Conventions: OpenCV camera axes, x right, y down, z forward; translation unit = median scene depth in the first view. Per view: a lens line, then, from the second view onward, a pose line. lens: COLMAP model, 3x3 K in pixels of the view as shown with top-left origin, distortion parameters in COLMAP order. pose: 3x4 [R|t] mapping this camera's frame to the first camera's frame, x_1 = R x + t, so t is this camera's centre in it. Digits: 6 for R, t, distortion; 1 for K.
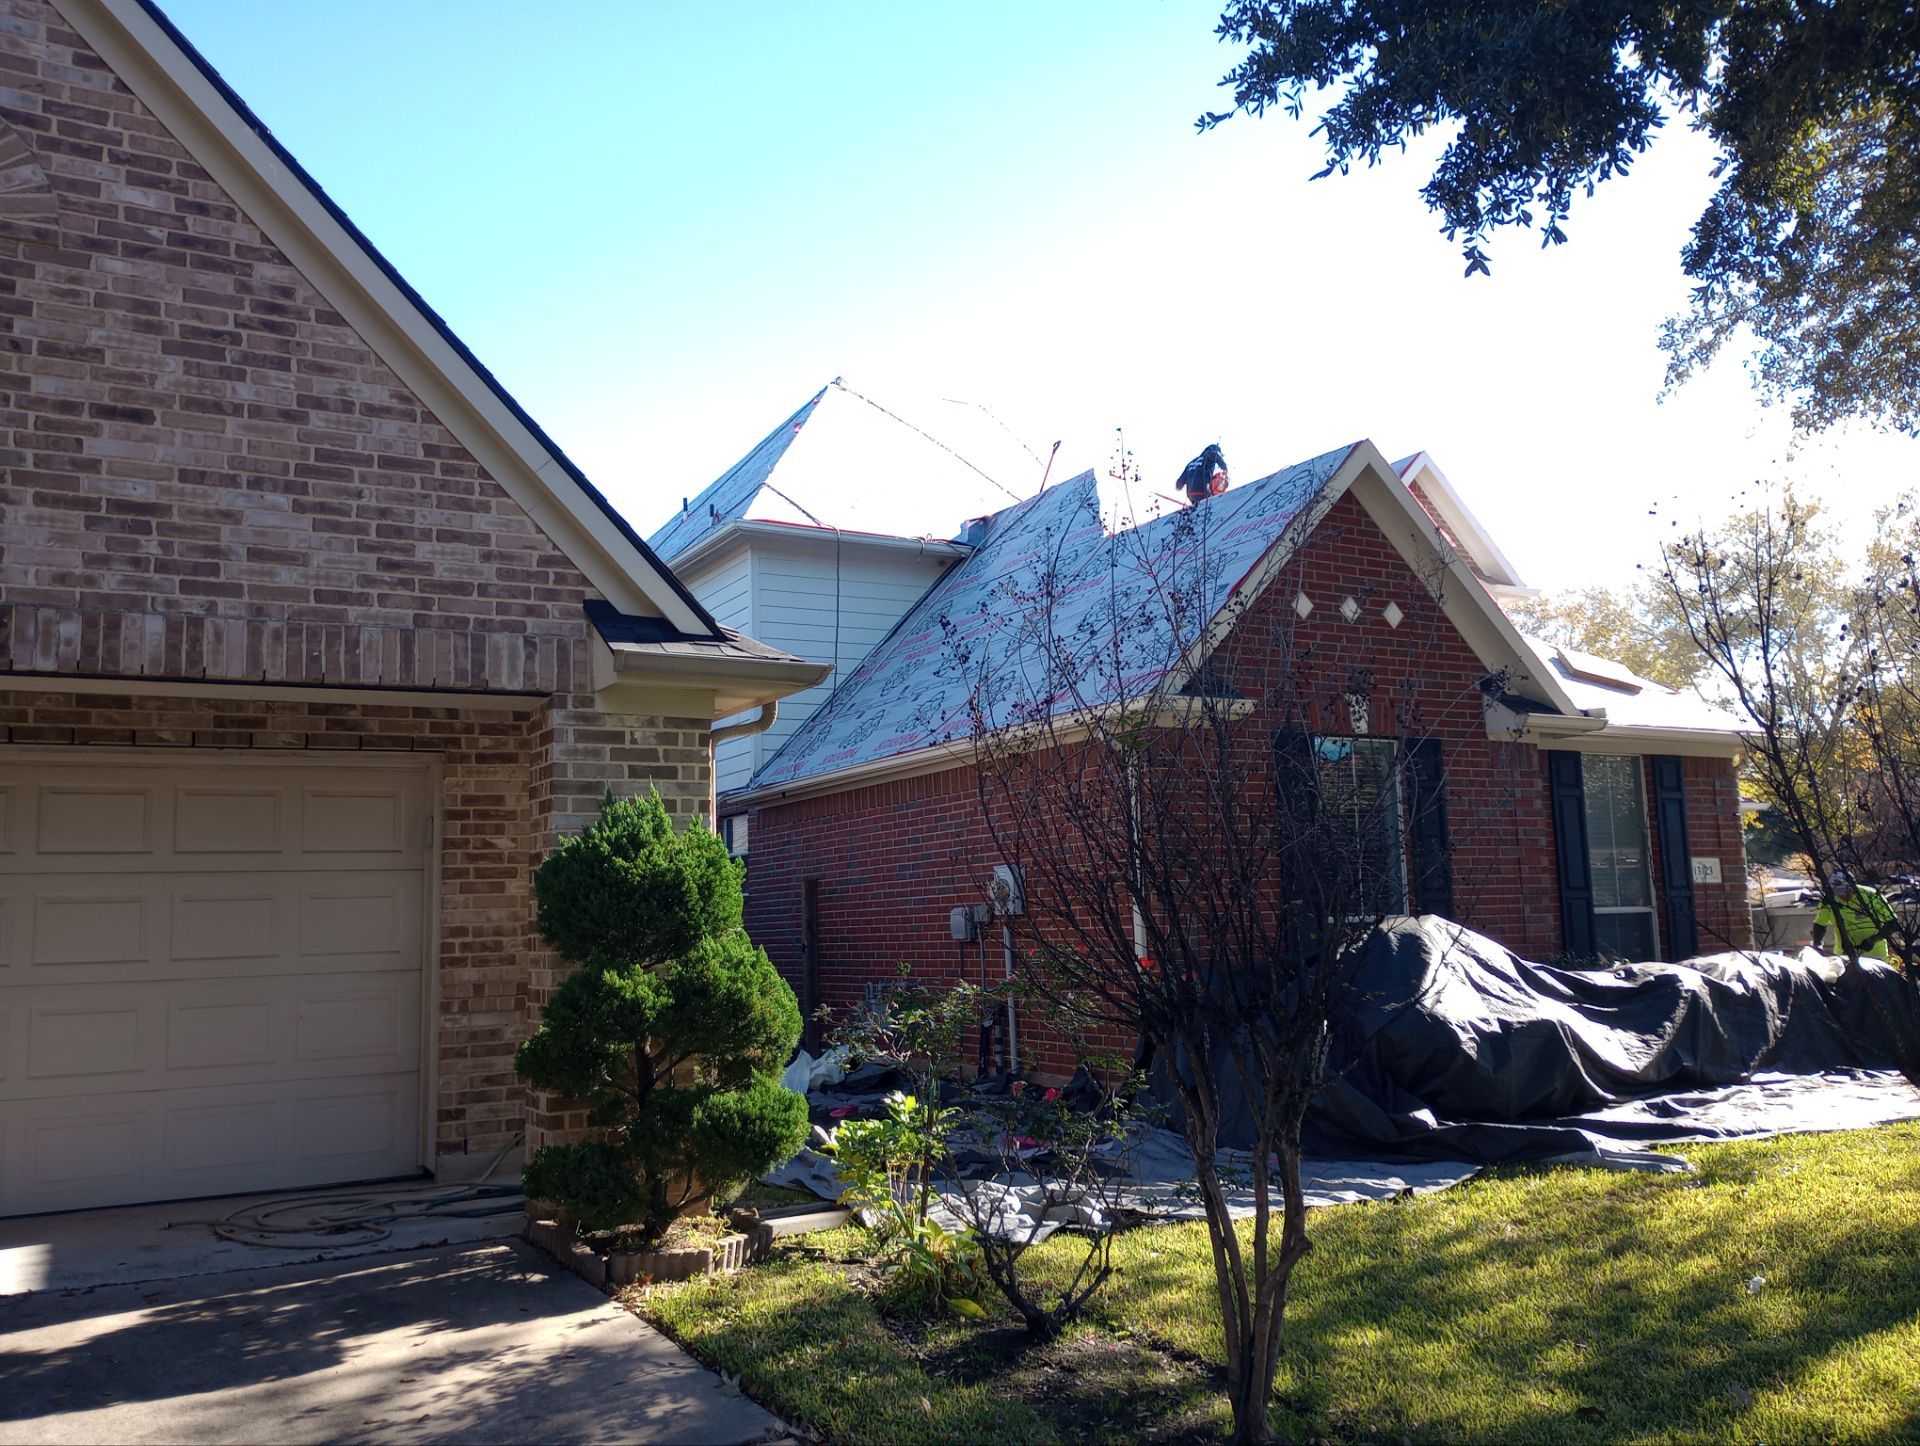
lens RADIAL K [[1589.2, 0, 960.0], [0, 1589.2, 723.0], [0, 0, 1]] dist [0.065927, -0.087363]
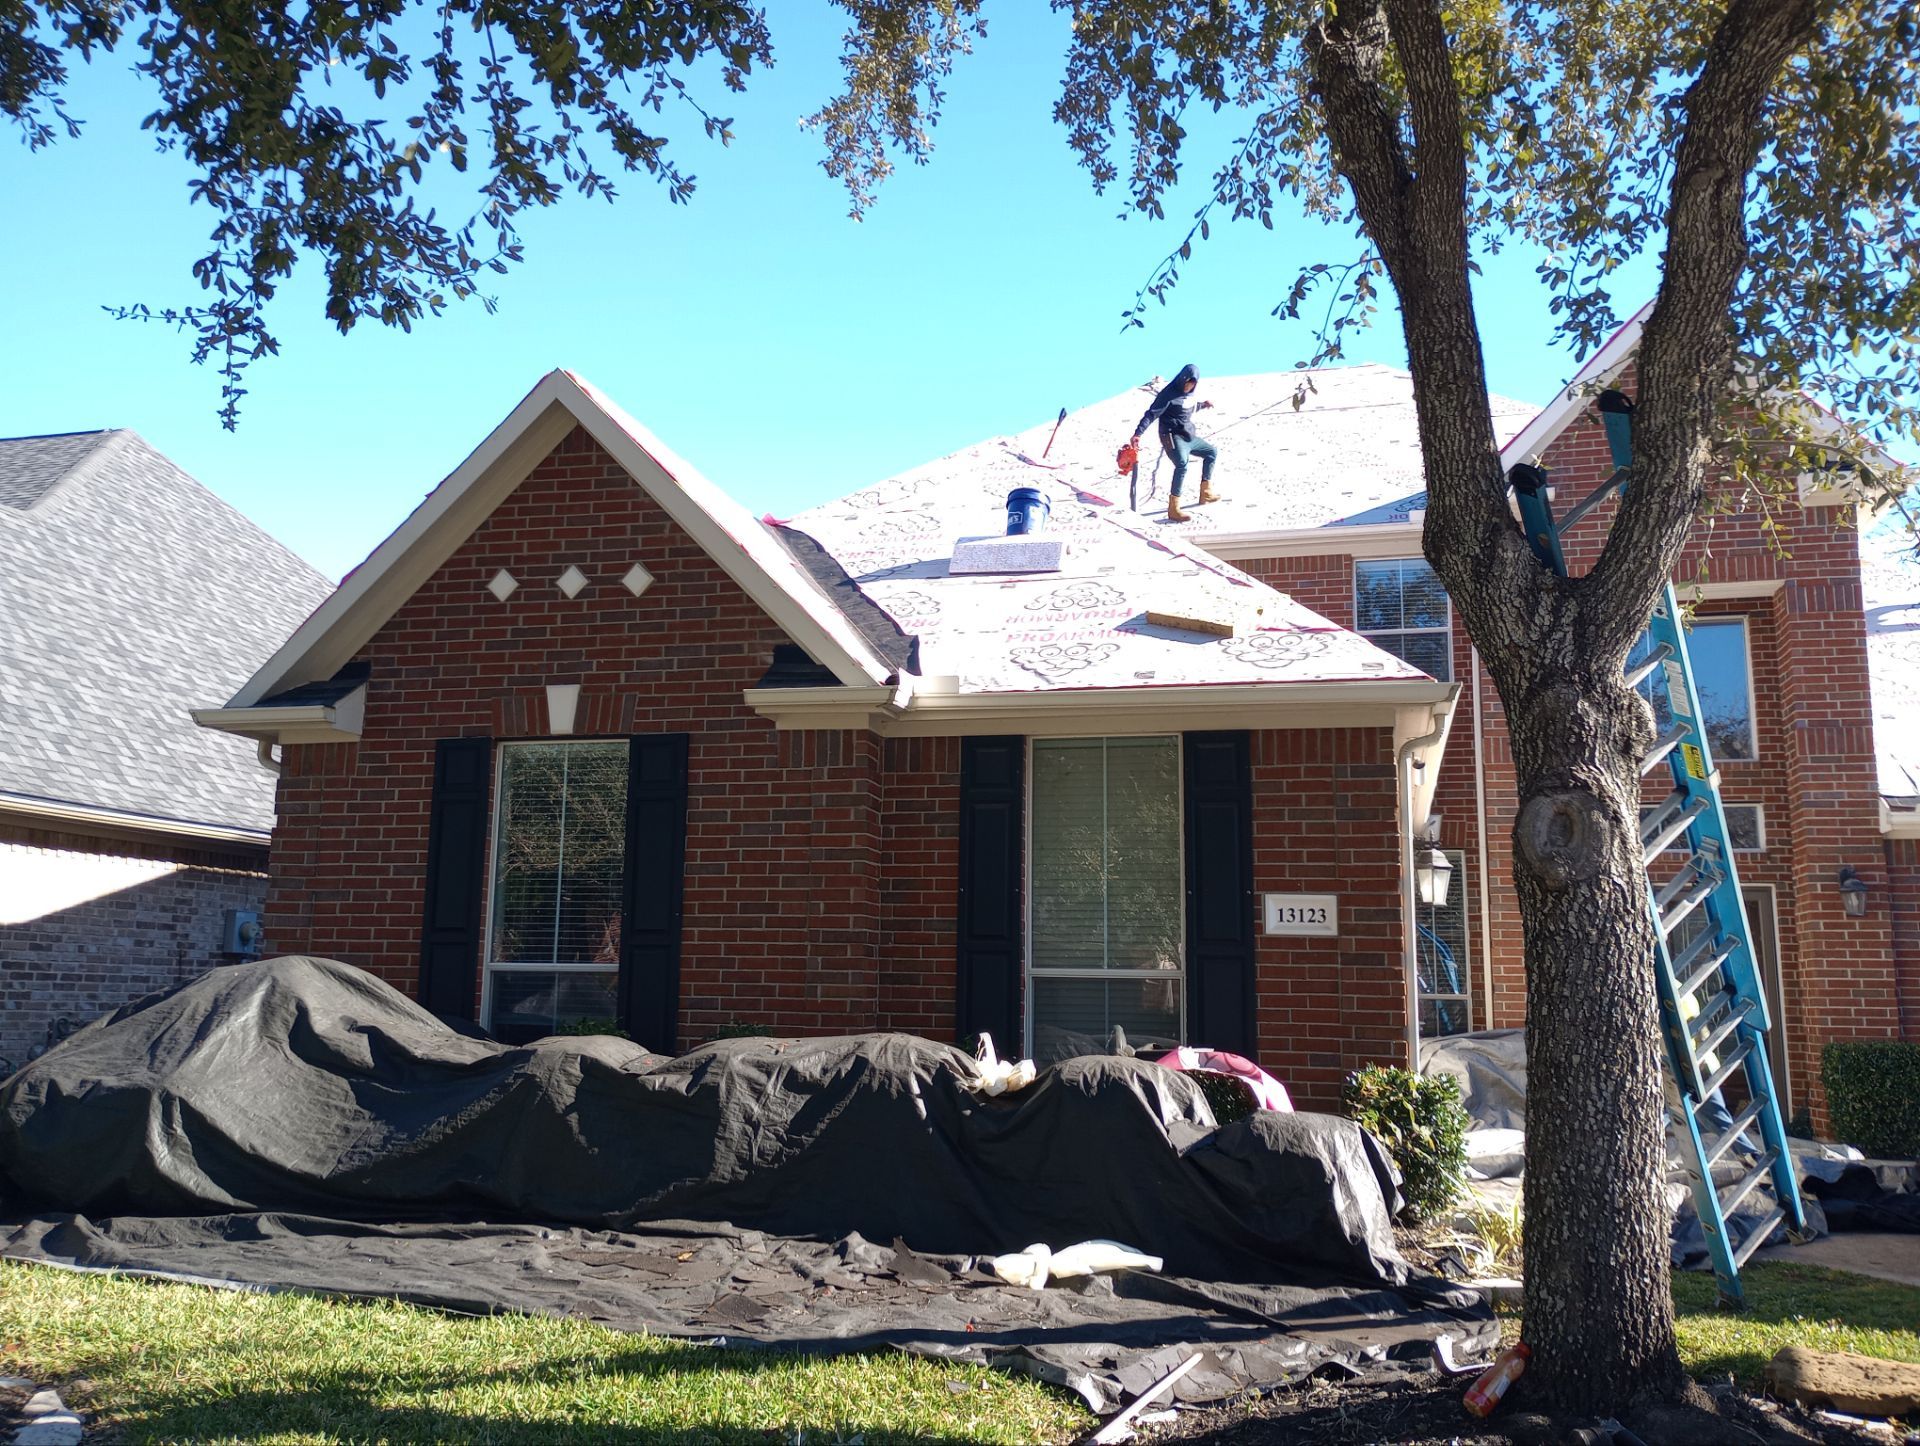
lens RADIAL K [[1589.2, 0, 960.0], [0, 1589.2, 723.0], [0, 0, 1]] dist [0.065927, -0.087363]
pose [[0.724007, -0.075898, -0.685605, 0.910887], [0.049844, 0.997086, -0.057743, 0.054681], [0.687990, 0.007633, 0.725680, 0.541293]]
